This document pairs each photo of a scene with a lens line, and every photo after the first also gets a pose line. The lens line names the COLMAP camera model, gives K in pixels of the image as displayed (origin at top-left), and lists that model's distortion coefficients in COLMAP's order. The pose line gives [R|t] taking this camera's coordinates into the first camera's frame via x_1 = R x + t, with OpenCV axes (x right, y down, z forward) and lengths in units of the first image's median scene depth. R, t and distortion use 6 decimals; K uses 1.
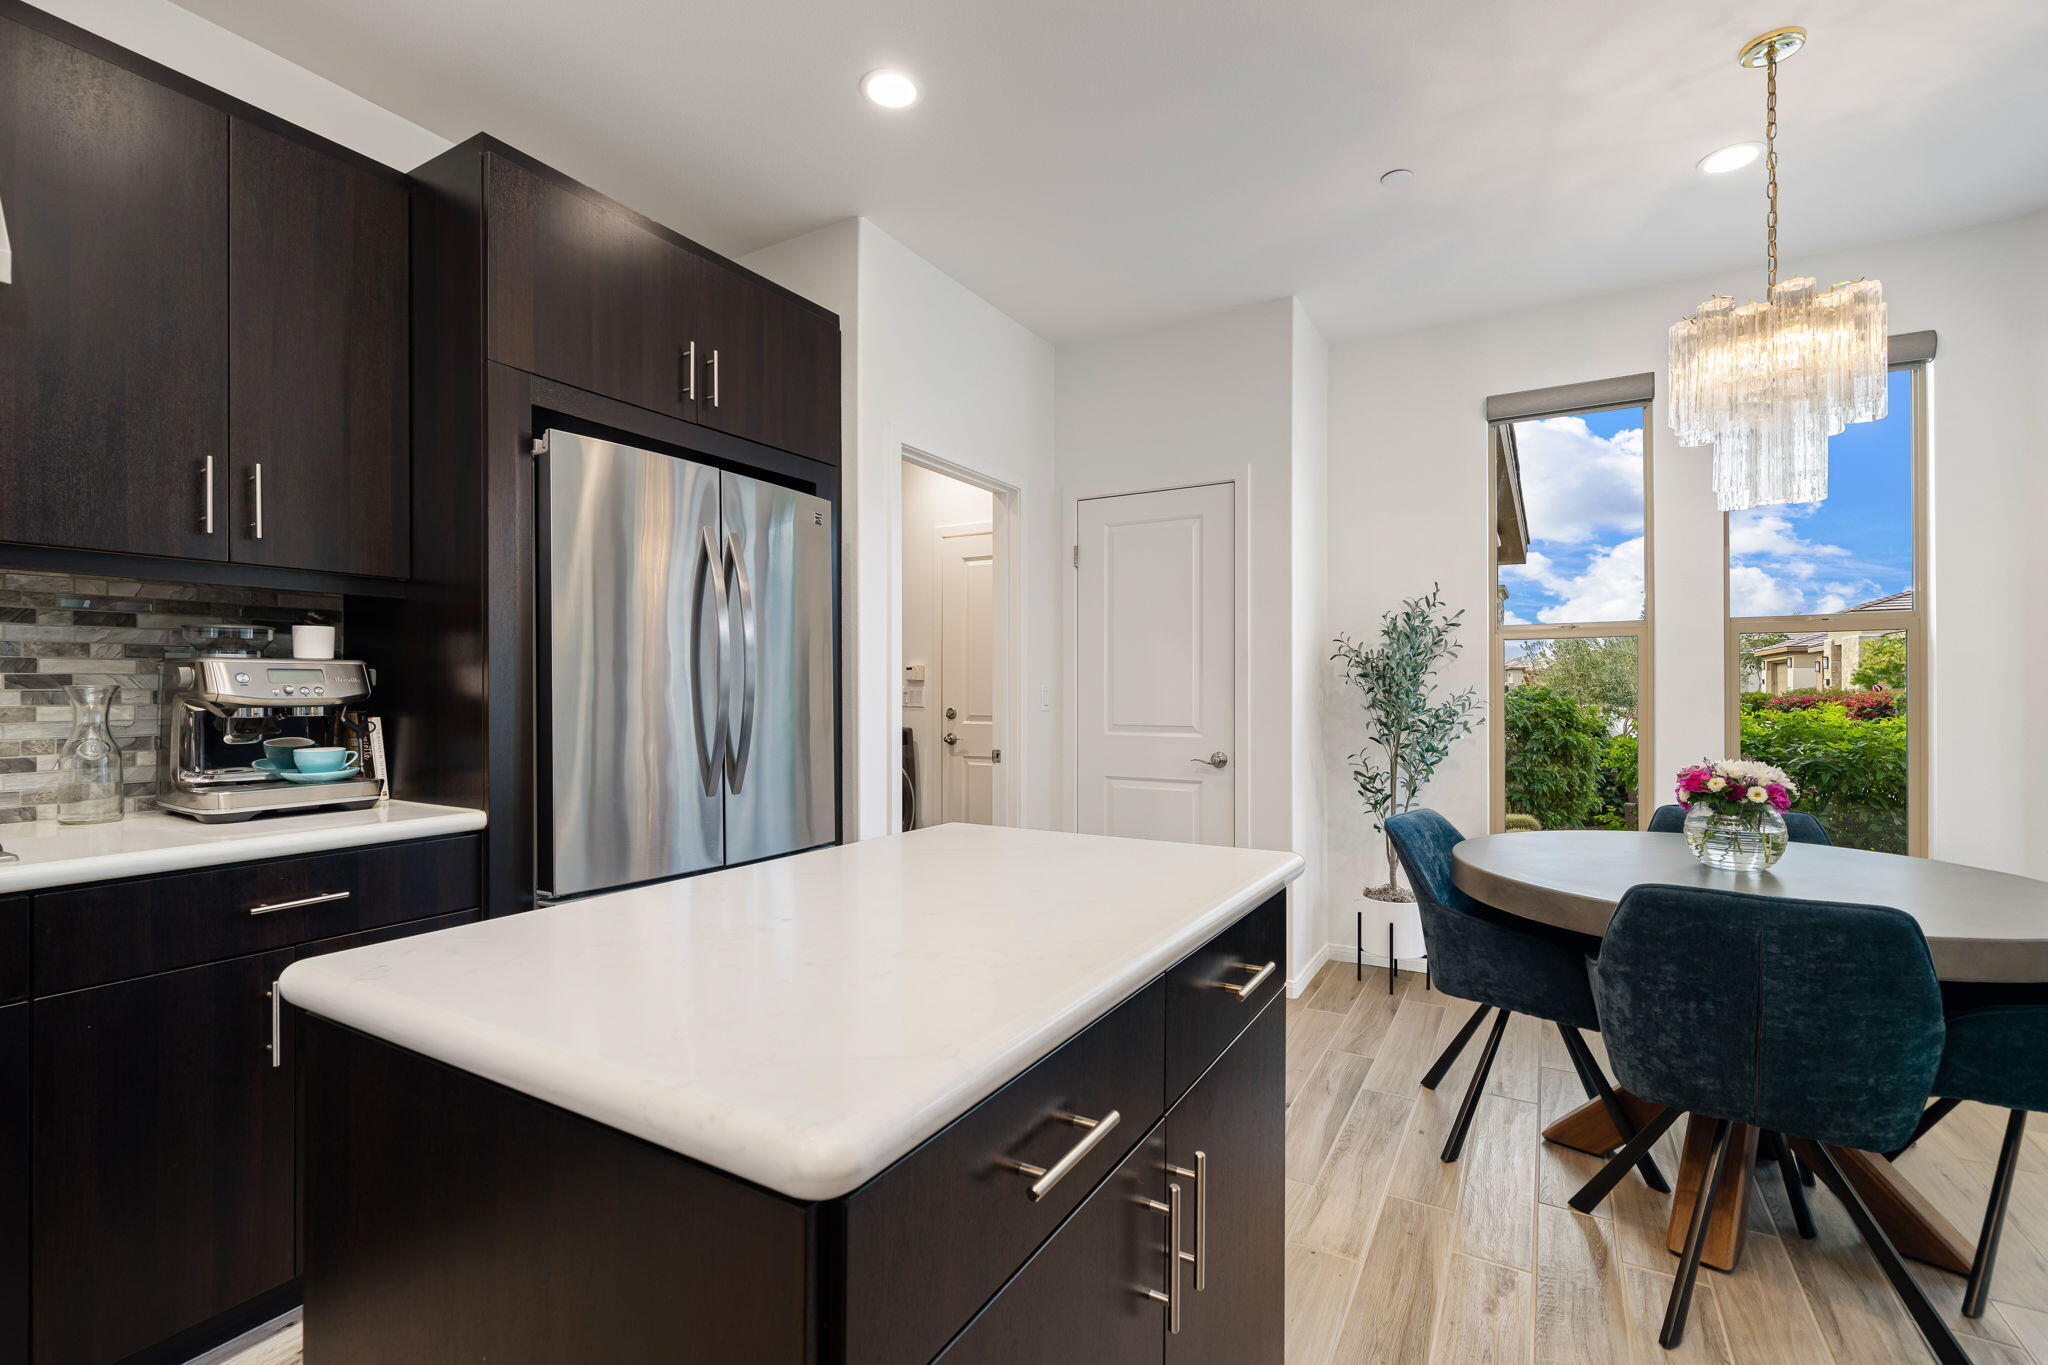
lens RADIAL K [[906.4, 0, 1024.0], [0, 906.4, 682.5], [0, 0, 1]] dist [0.013773, 0.000185]
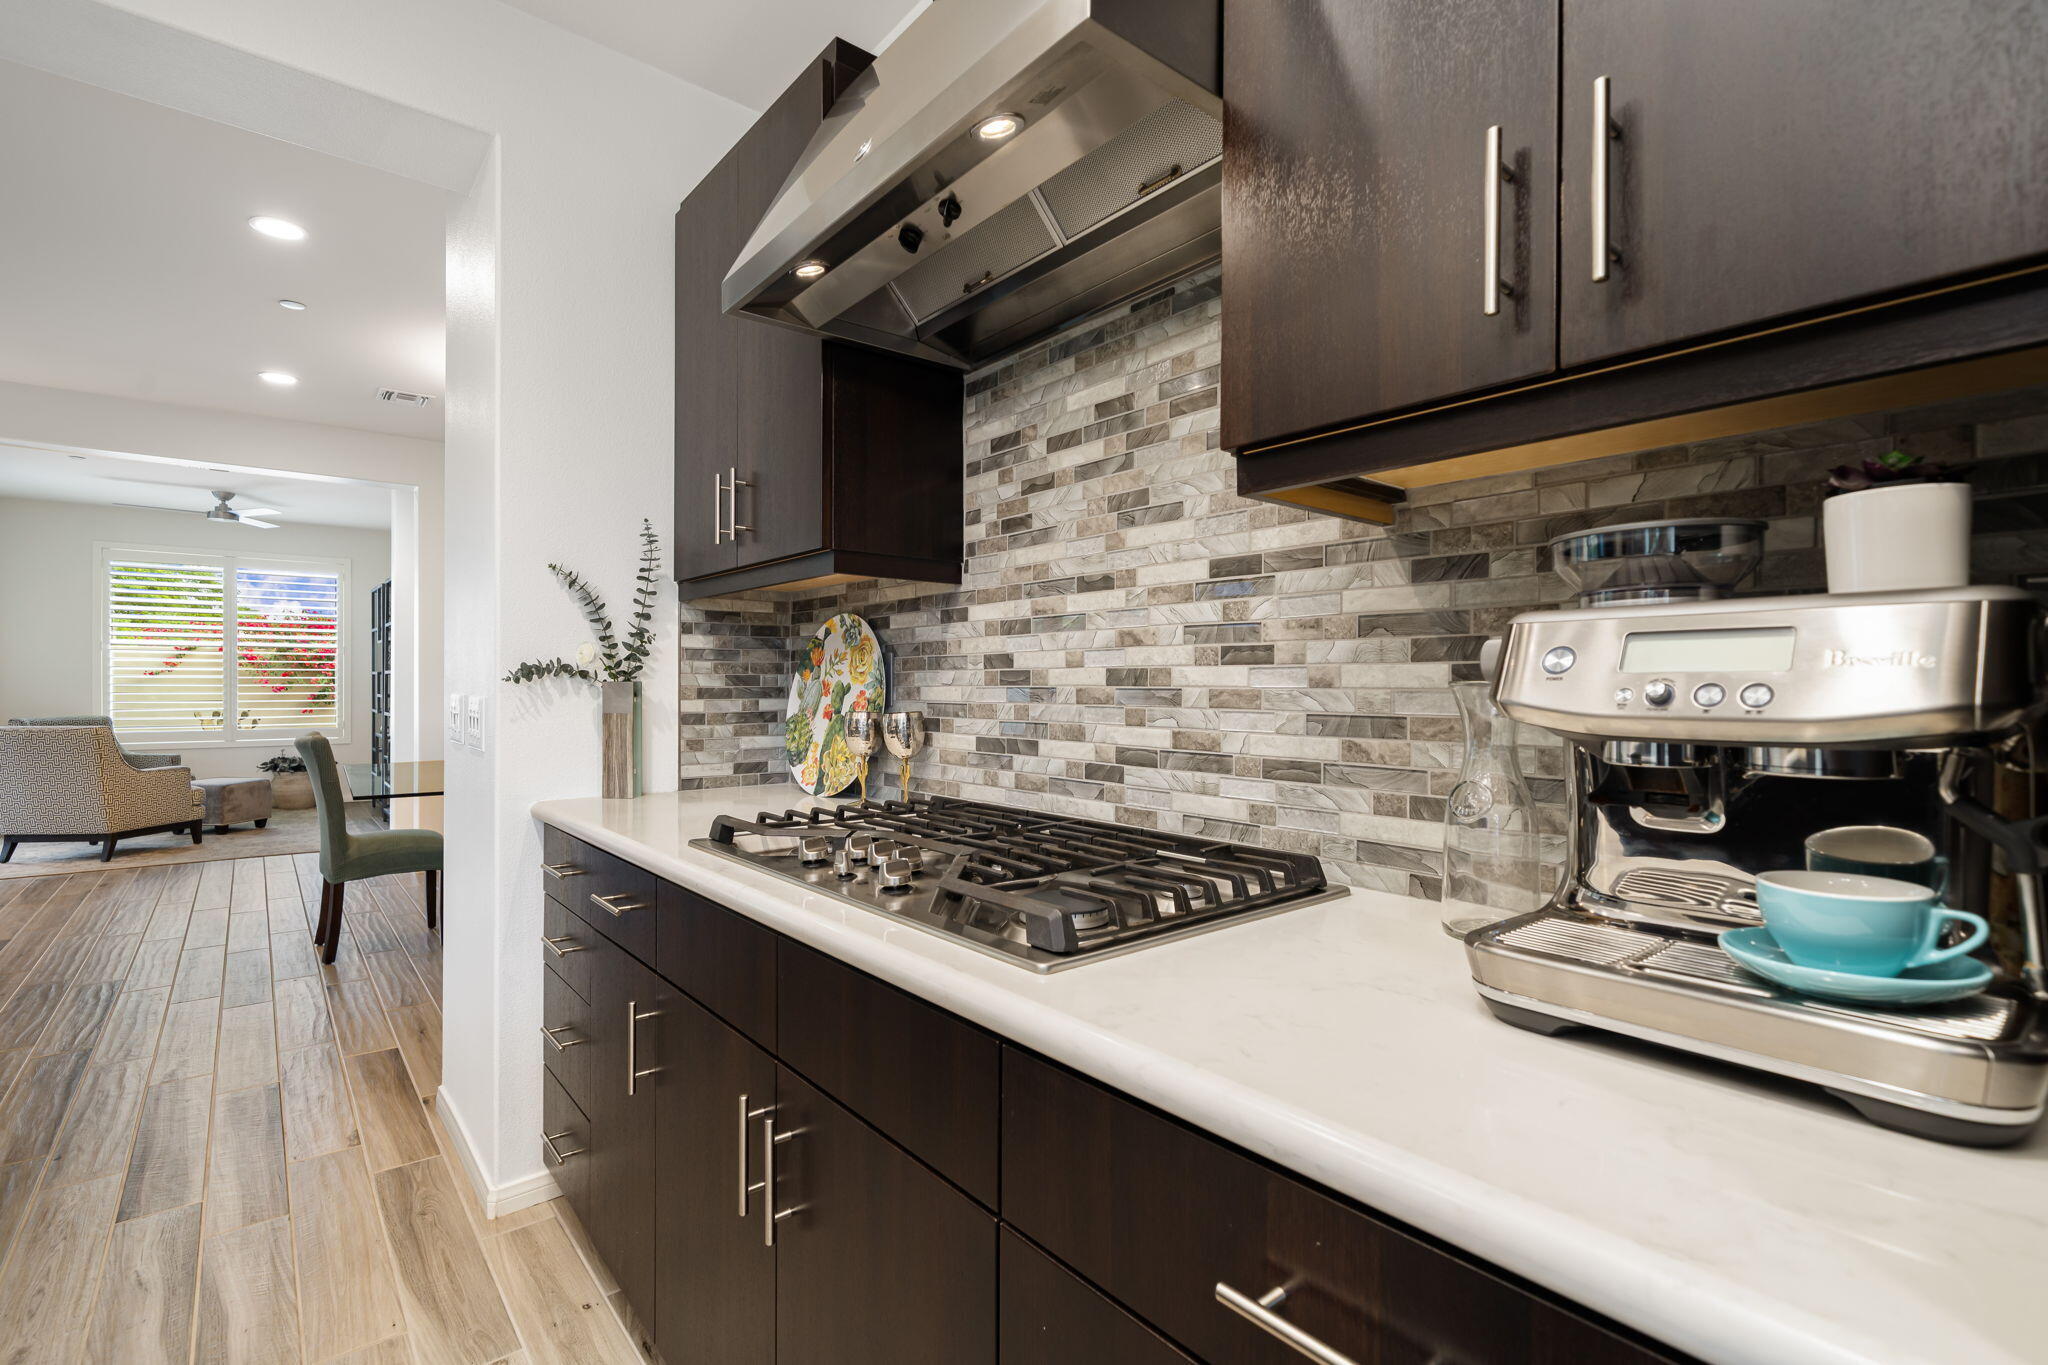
lens RADIAL K [[906.4, 0, 1024.0], [0, 906.4, 682.5], [0, 0, 1]] dist [0.013773, 0.000185]
pose [[-0.338039, -0.001545, -0.941131, -0.405889], [0.007440, 0.999963, -0.004314, 0.004456], [0.941103, -0.008461, -0.338015, 0.893563]]
